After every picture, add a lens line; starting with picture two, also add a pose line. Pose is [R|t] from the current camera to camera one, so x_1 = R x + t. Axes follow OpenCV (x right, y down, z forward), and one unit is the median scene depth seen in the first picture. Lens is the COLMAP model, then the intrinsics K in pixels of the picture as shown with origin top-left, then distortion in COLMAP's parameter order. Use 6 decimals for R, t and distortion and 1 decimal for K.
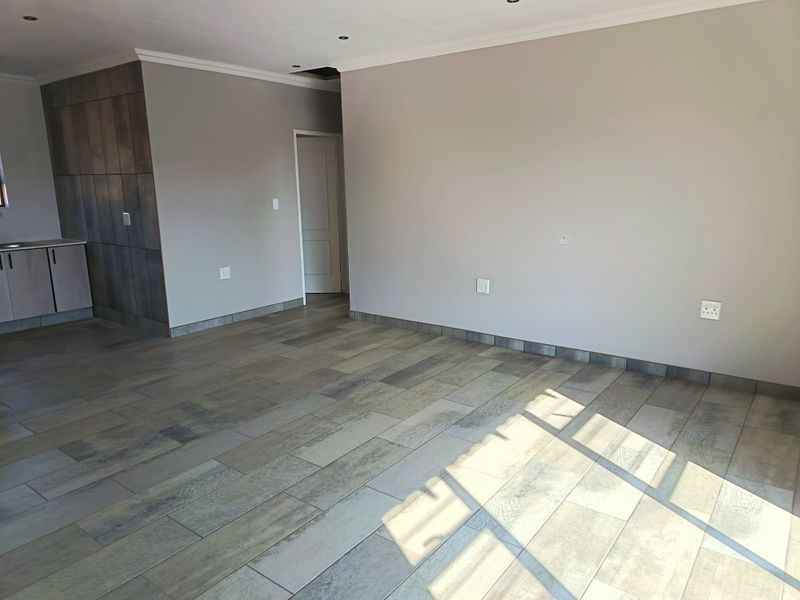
lens RADIAL K [[554.9, 0, 400.0], [0, 554.9, 300.0], [0, 0, 1]] dist [0.072825, -0.073519]
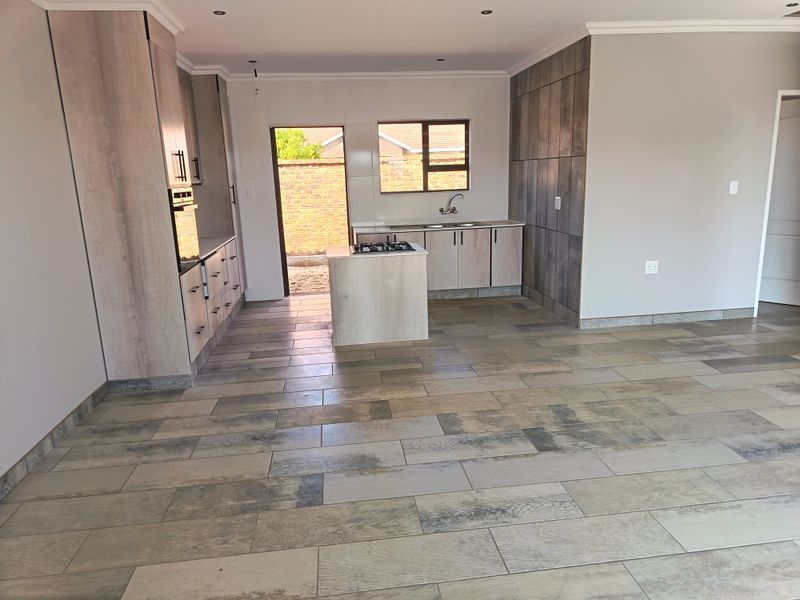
lens RADIAL K [[554.9, 0, 400.0], [0, 554.9, 300.0], [0, 0, 1]] dist [0.072825, -0.073519]
pose [[0.699580, 0.149117, -0.698821, 0.040856], [-0.125926, 0.988405, 0.084846, -0.027189], [0.703370, 0.028643, 0.710246, 0.121948]]
